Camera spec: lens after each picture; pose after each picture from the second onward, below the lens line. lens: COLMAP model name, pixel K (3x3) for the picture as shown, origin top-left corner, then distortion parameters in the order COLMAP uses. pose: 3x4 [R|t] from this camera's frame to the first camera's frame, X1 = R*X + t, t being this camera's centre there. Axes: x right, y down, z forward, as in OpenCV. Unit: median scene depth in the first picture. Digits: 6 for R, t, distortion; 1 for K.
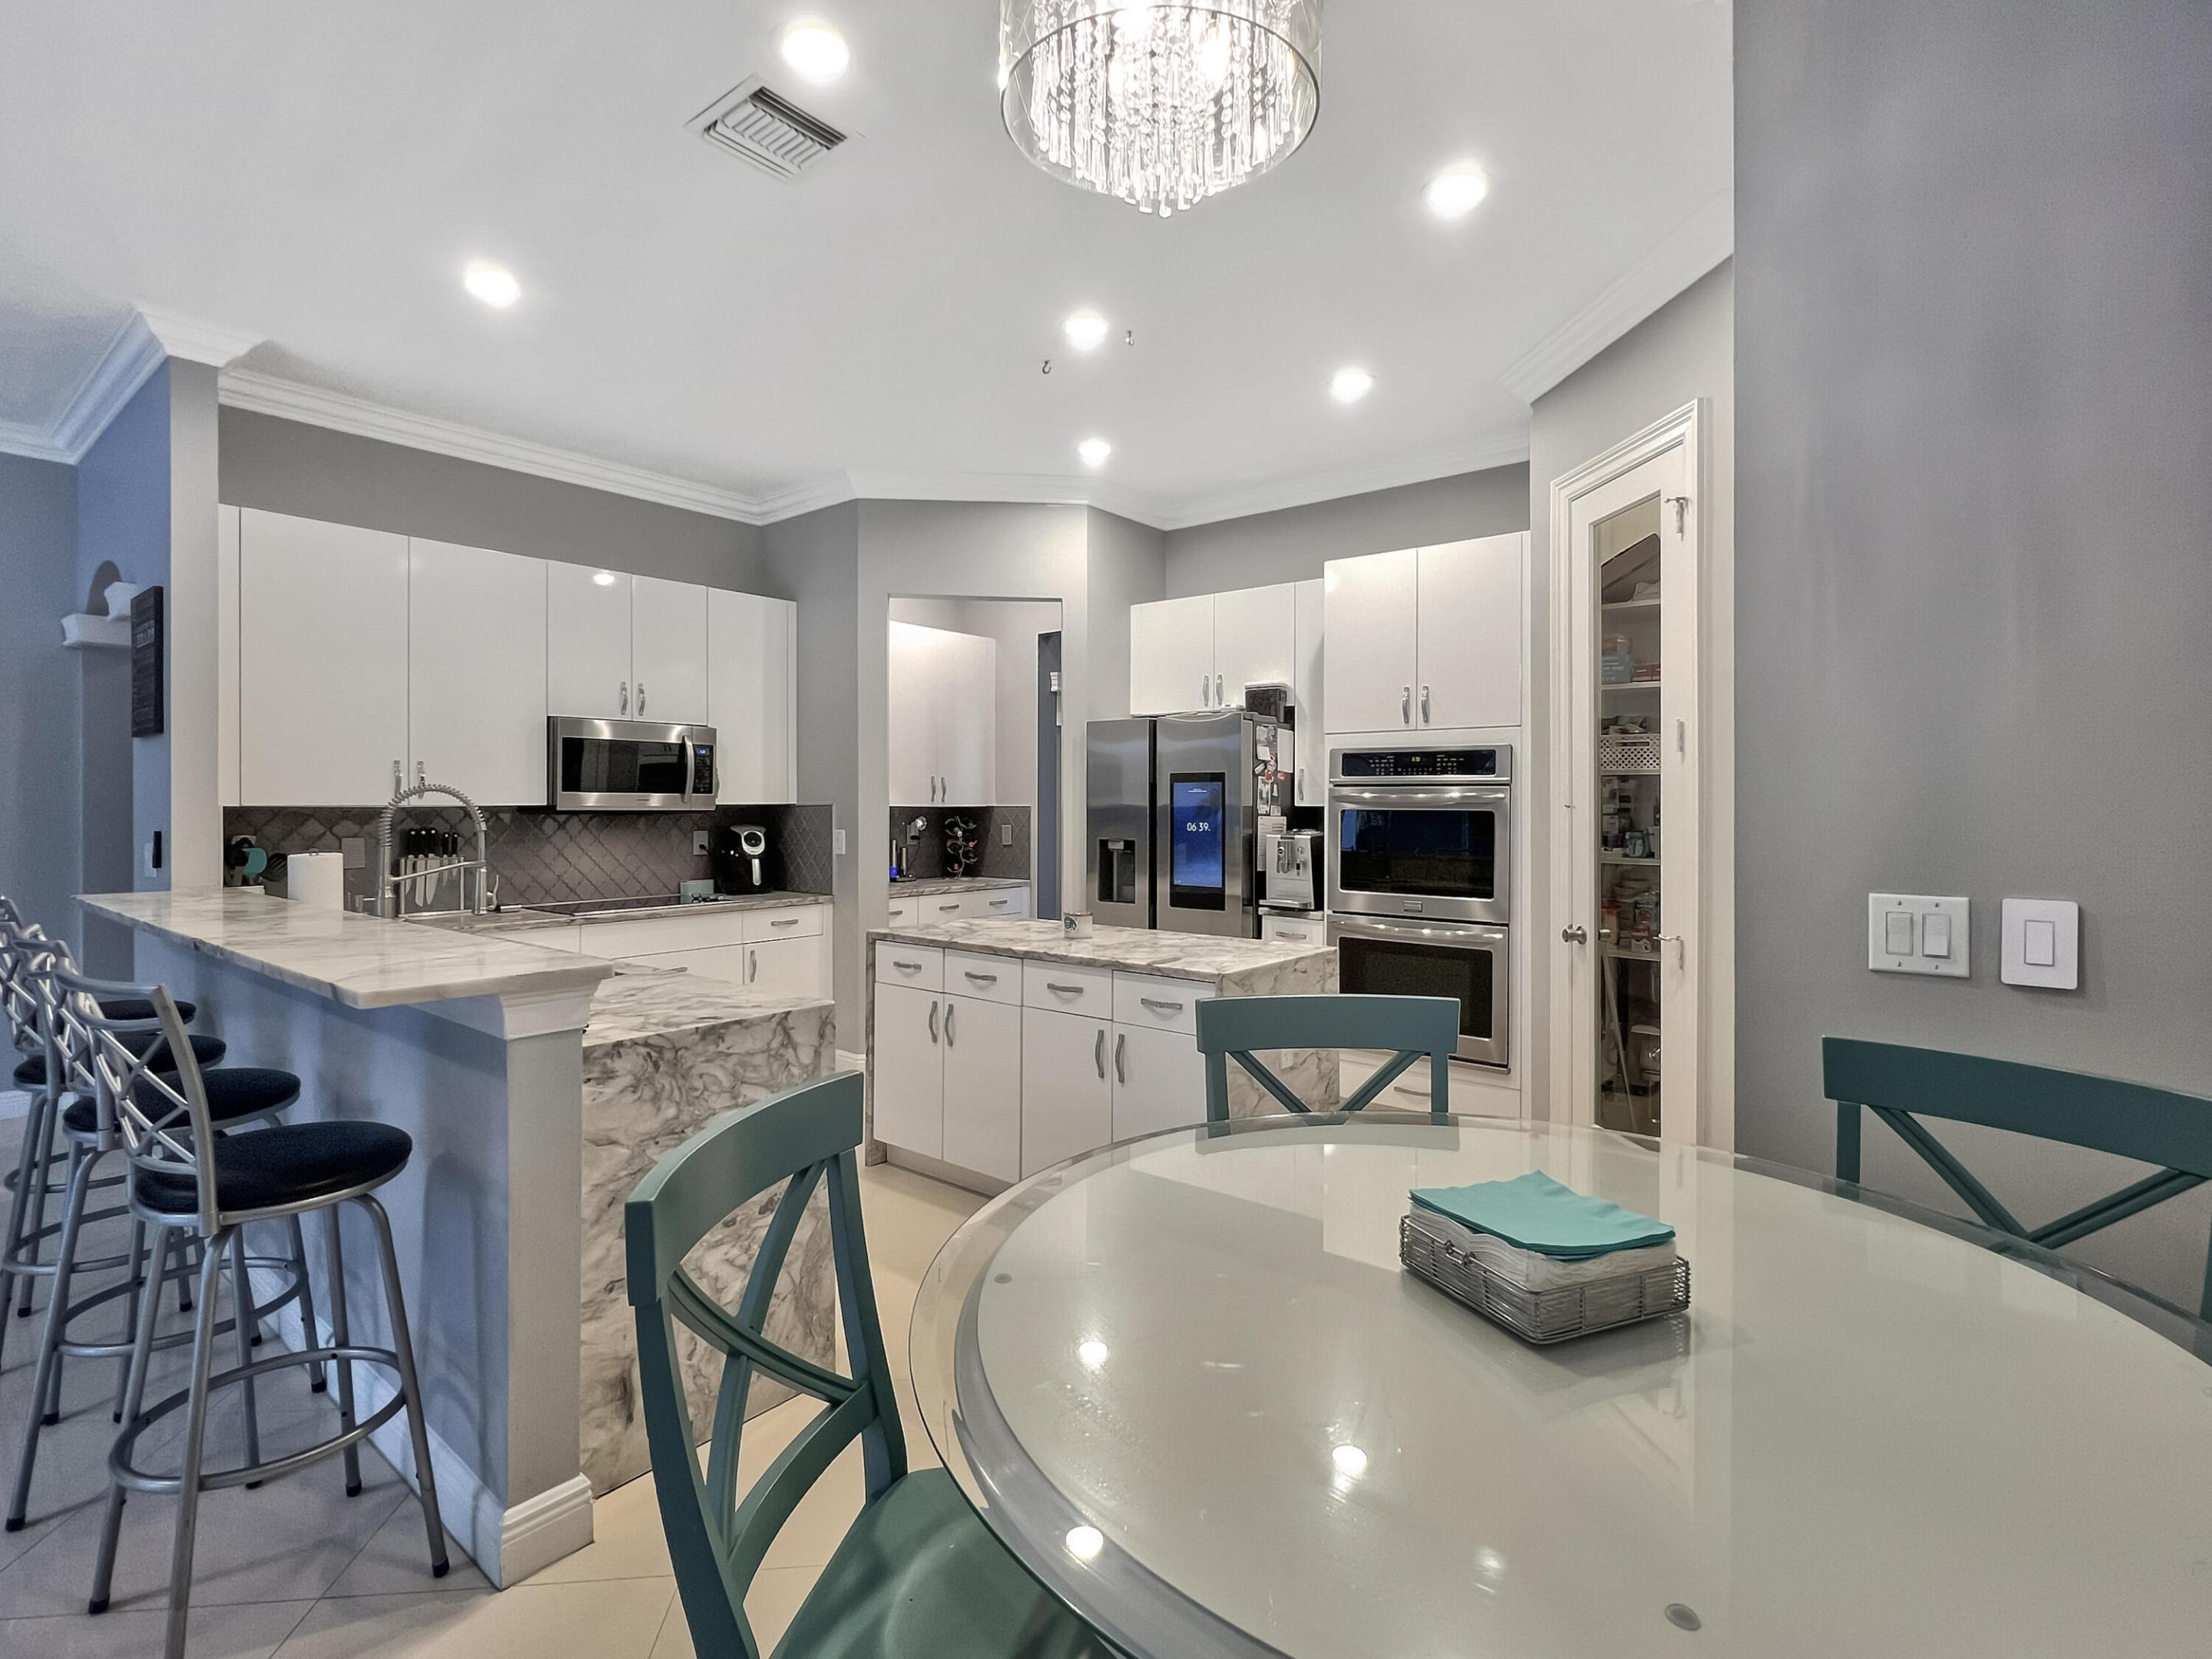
lens RADIAL K [[1061.1, 0, 1109.4], [0, 1061.1, 818.3], [0, 0, 1]] dist [-0.004438, -0.000537]
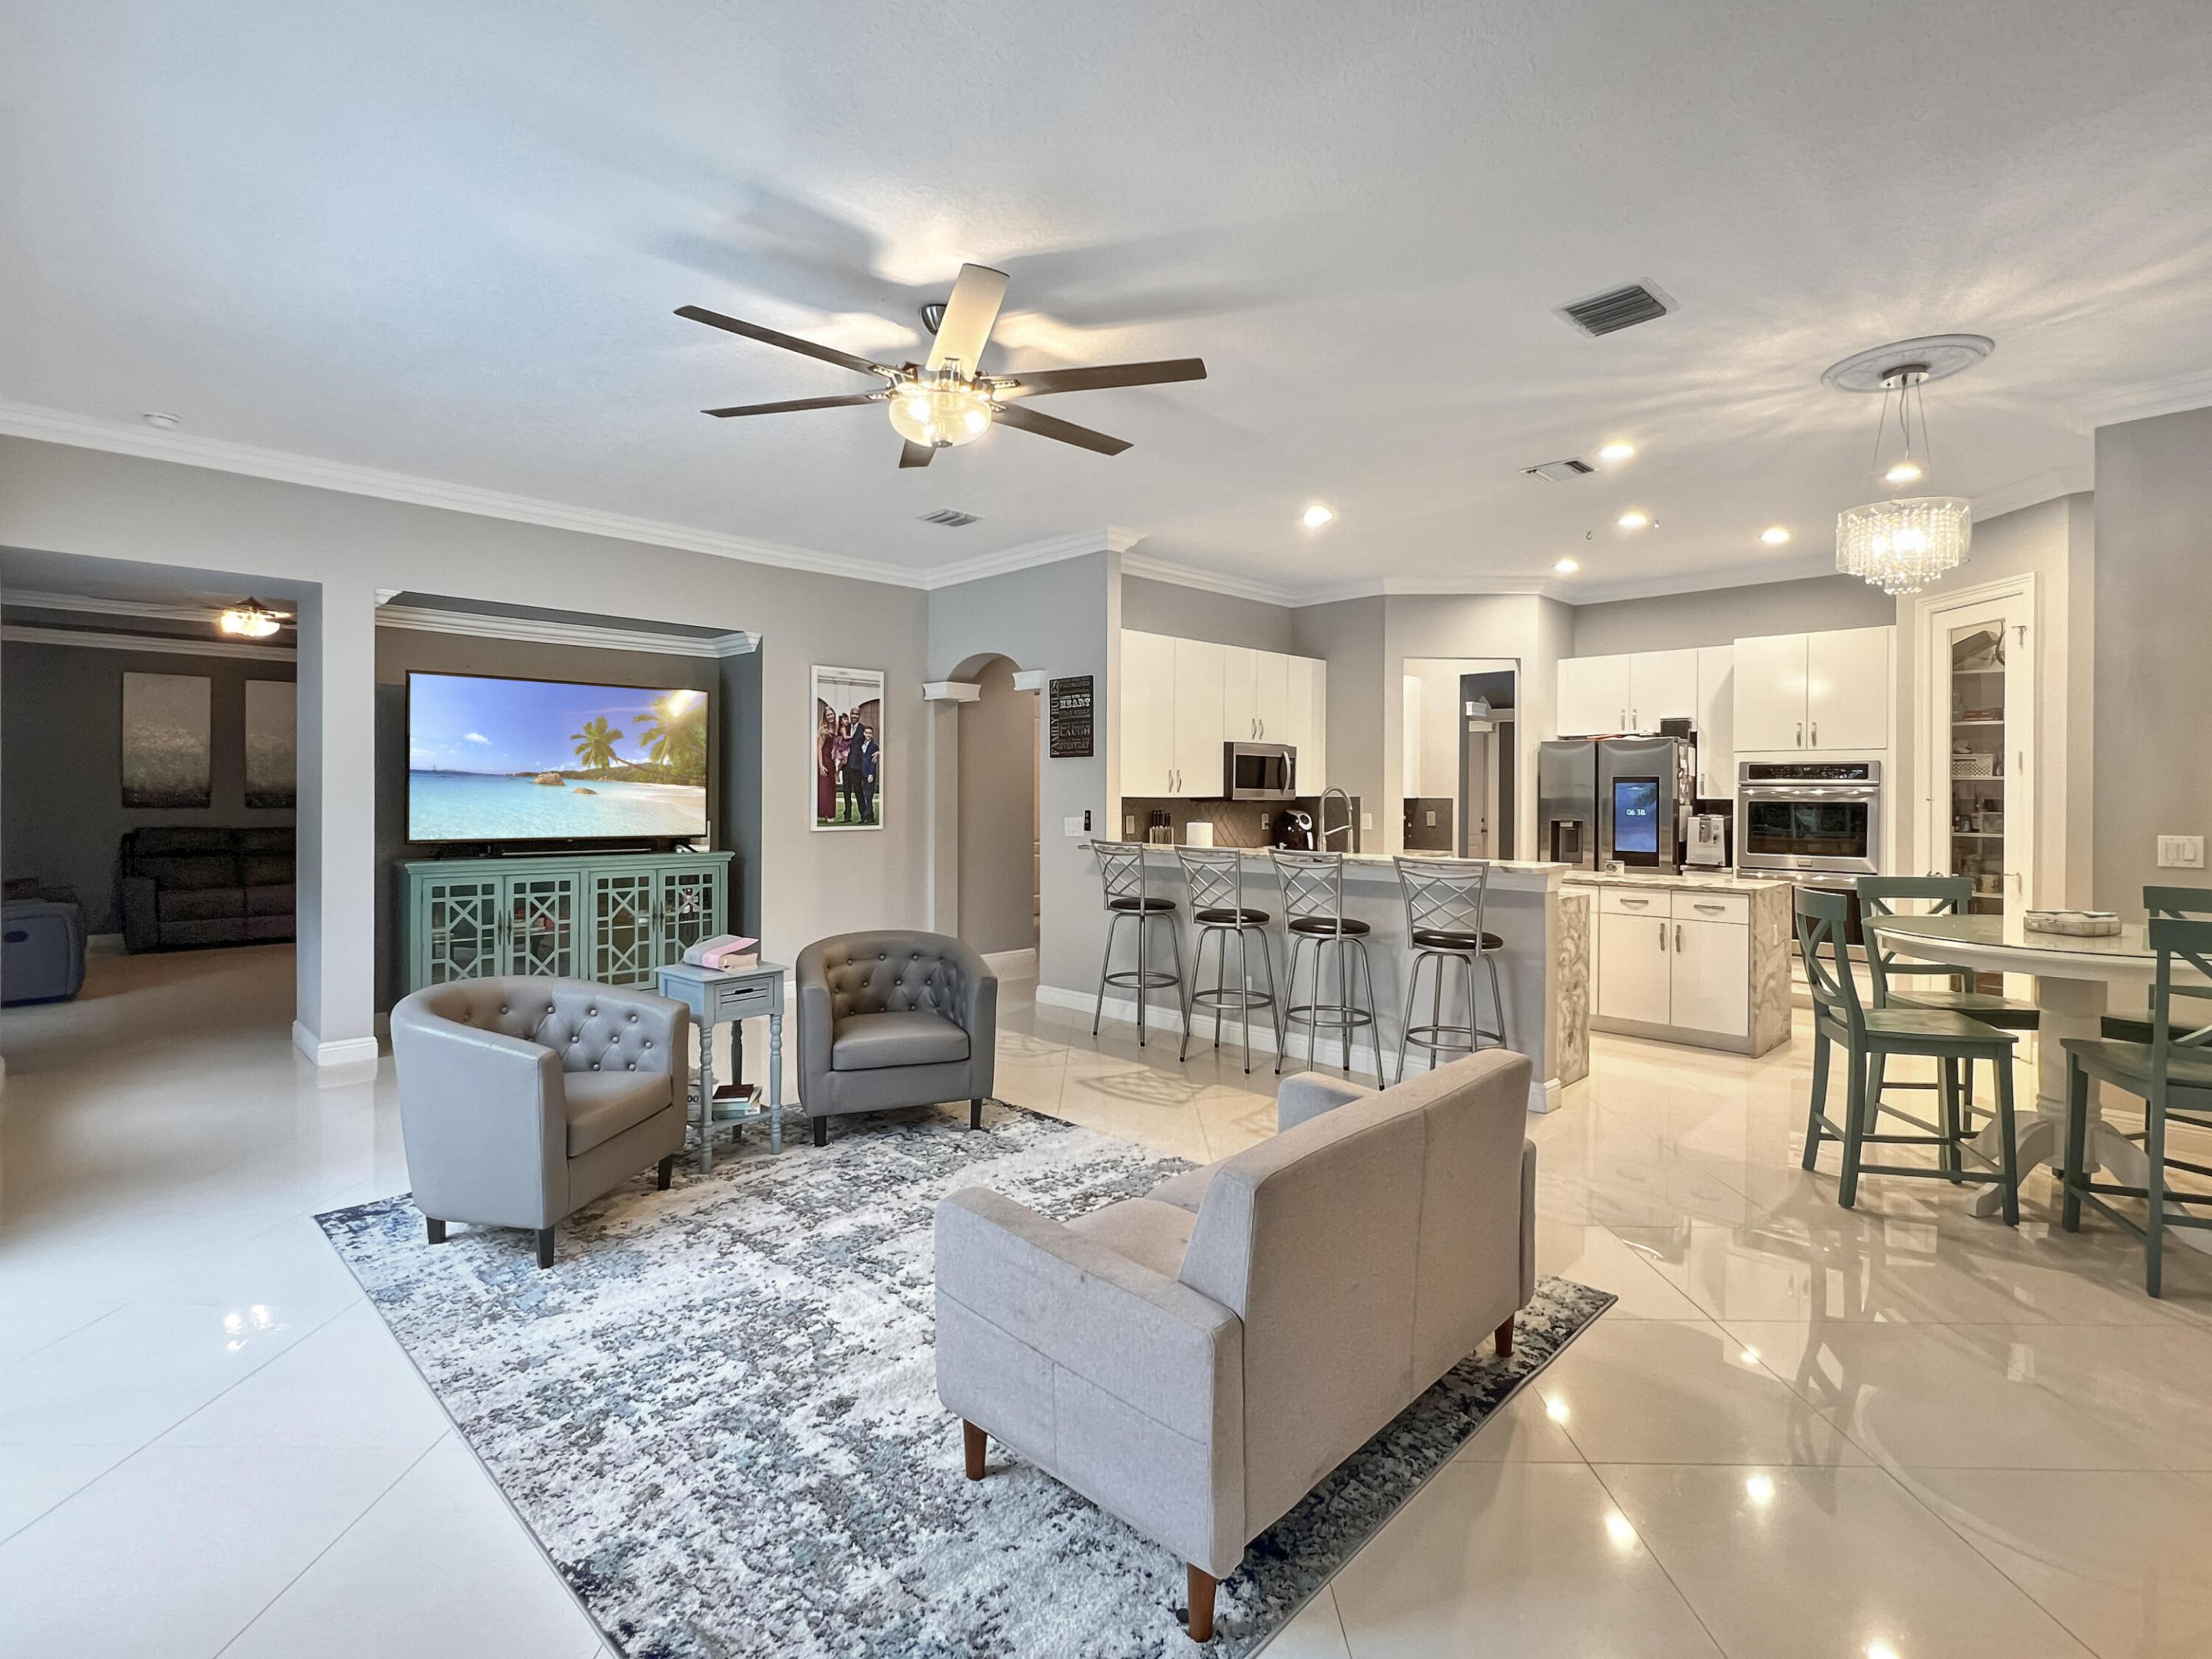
lens RADIAL K [[1061.1, 0, 1103.0], [0, 1061.1, 812.2], [0, 0, 1]] dist [-0.004438, -0.000537]
pose [[0.992545, 0.004950, -0.121782, -0.497346], [-0.004533, 0.999983, 0.003702, 0.005690], [0.121798, -0.003122, 0.992550, -0.608382]]
